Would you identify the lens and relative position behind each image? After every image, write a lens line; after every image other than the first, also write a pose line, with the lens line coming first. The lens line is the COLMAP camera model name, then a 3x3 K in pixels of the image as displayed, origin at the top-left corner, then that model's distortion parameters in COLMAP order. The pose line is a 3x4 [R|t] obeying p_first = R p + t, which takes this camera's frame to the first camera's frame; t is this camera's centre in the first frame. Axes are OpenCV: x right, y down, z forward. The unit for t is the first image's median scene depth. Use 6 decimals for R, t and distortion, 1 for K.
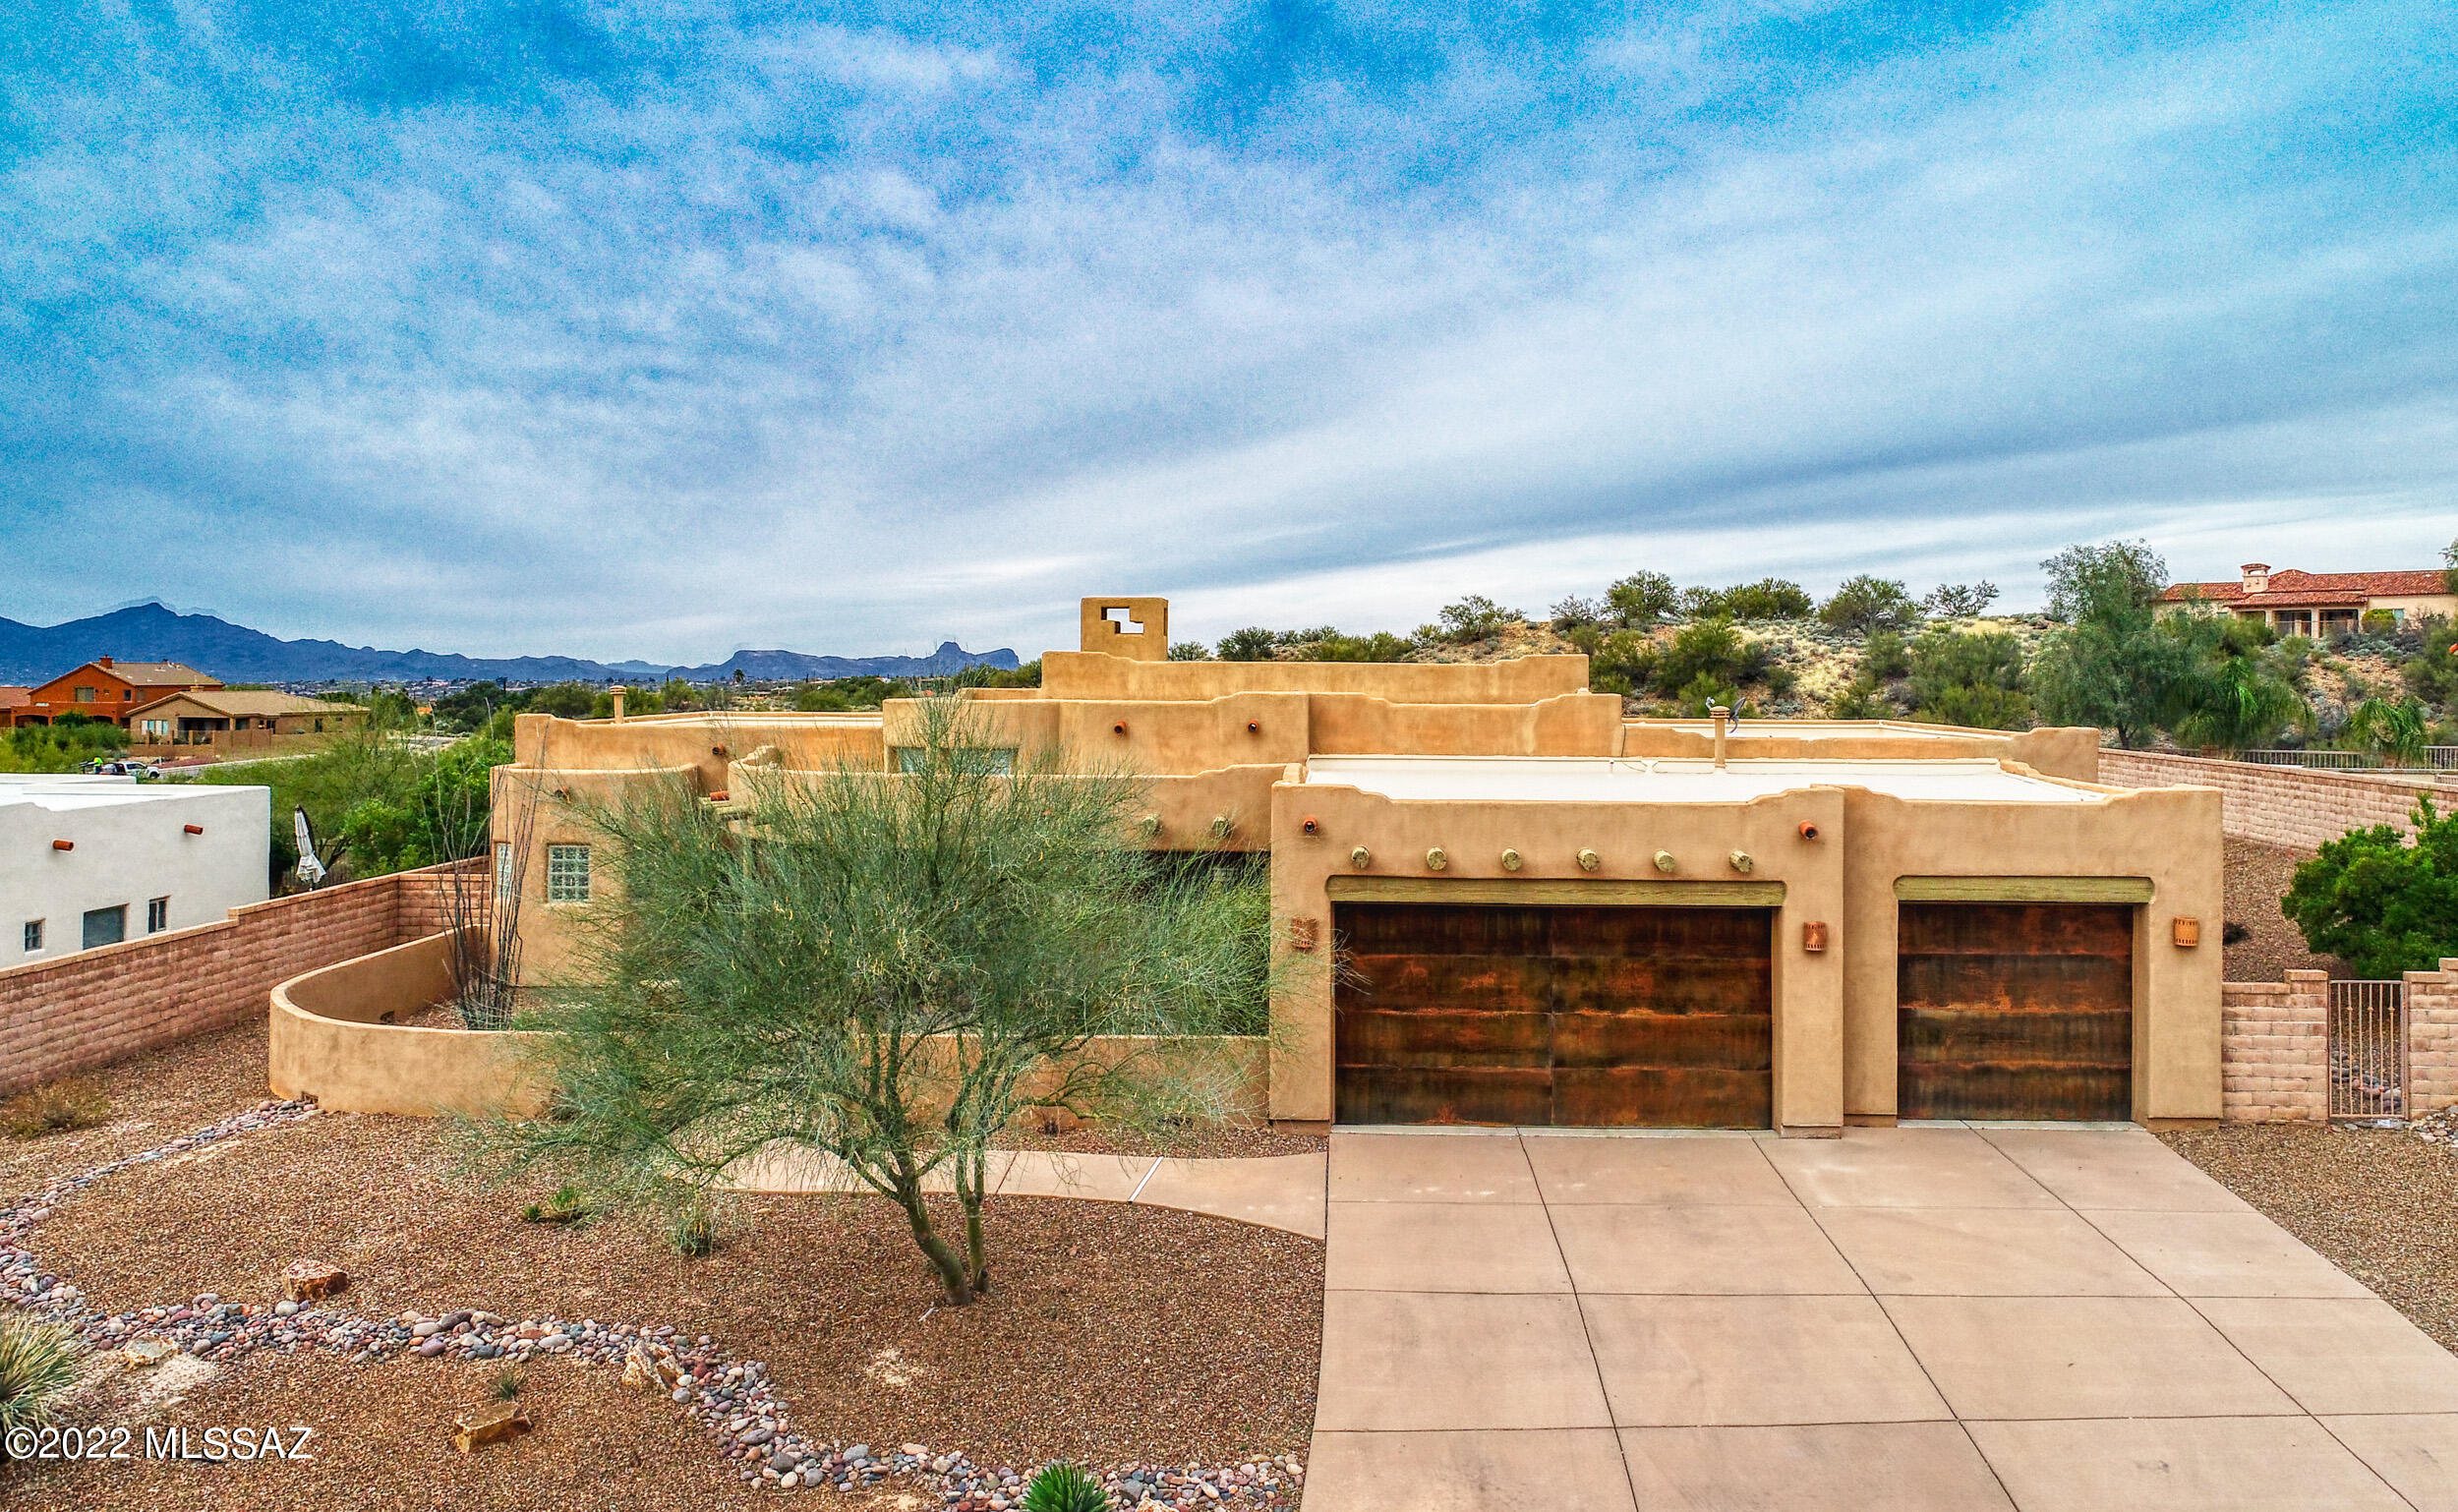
lens RADIAL K [[2285.4, 0, 1363.8], [0, 2285.4, 596.3], [0, 0, 1]] dist [0.007929, 0.012935]
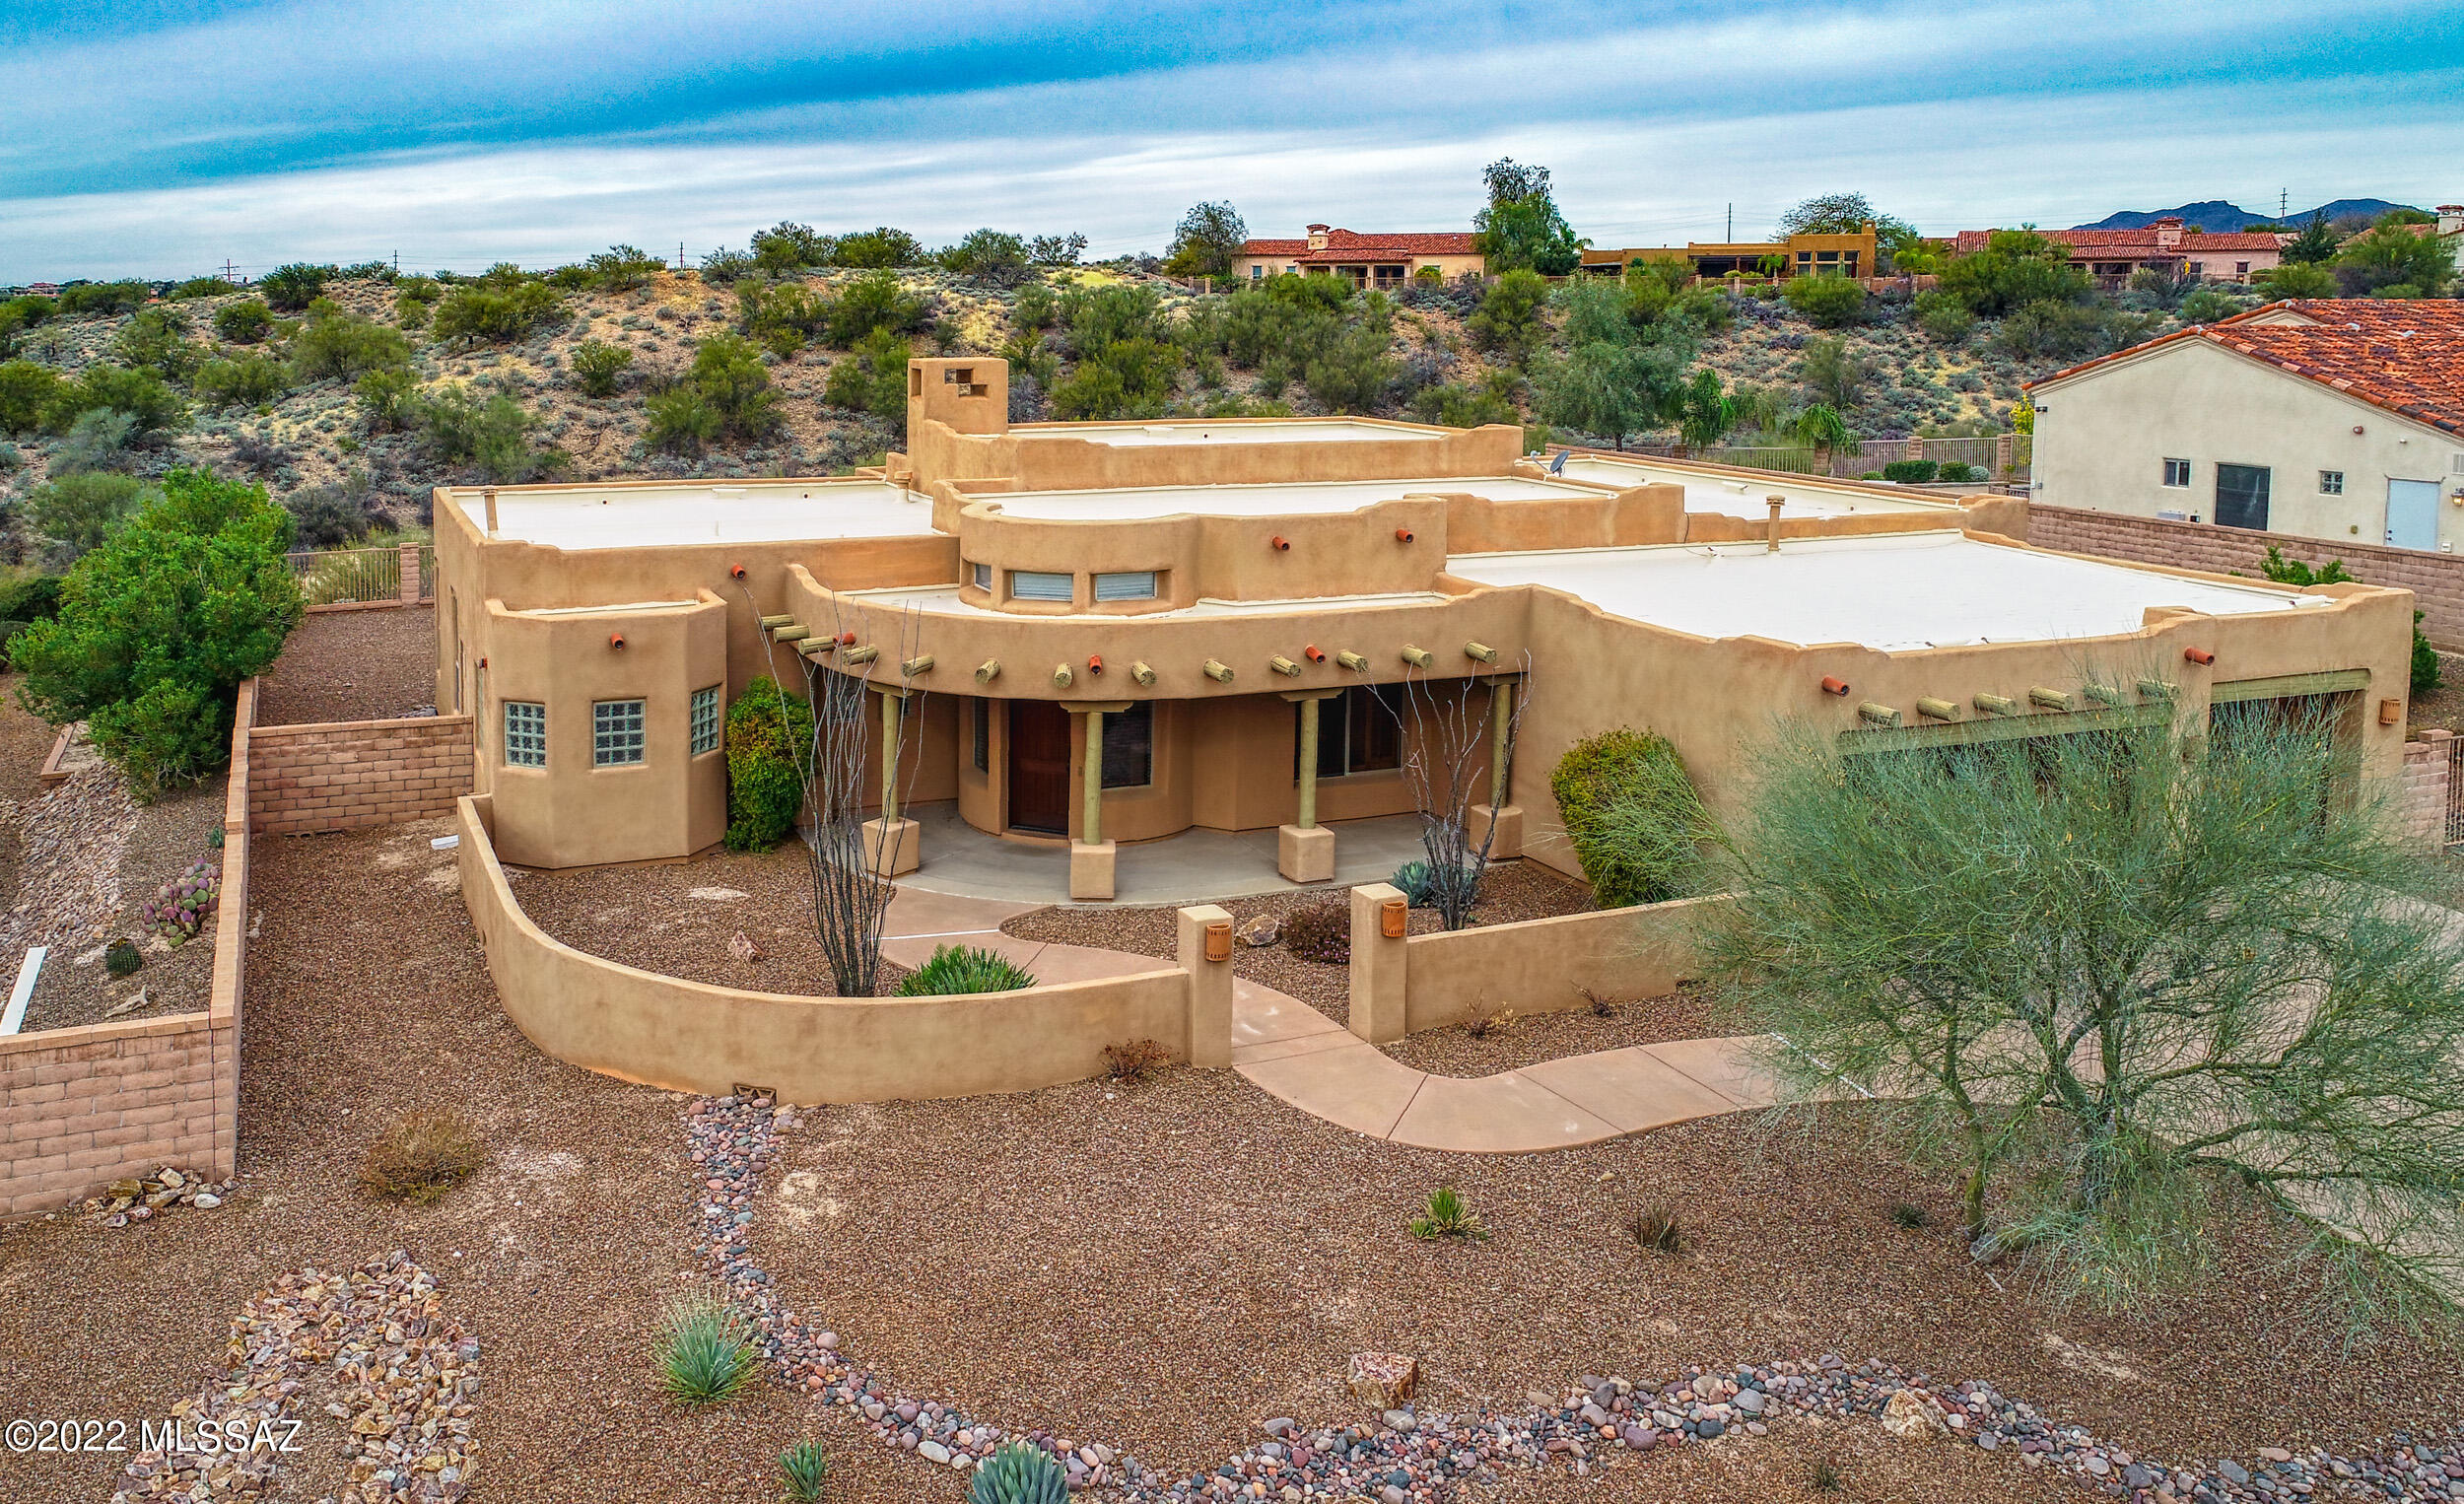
lens RADIAL K [[2076.0, 0, 1325.0], [0, 2076.0, 647.3], [0, 0, 1]] dist [0.030220, -0.014224]
pose [[0.903098, -0.070149, 0.423666, -0.580257], [-0.015676, 0.980525, 0.195765, -0.087430], [-0.429148, -0.183437, 0.884411, 0.278249]]
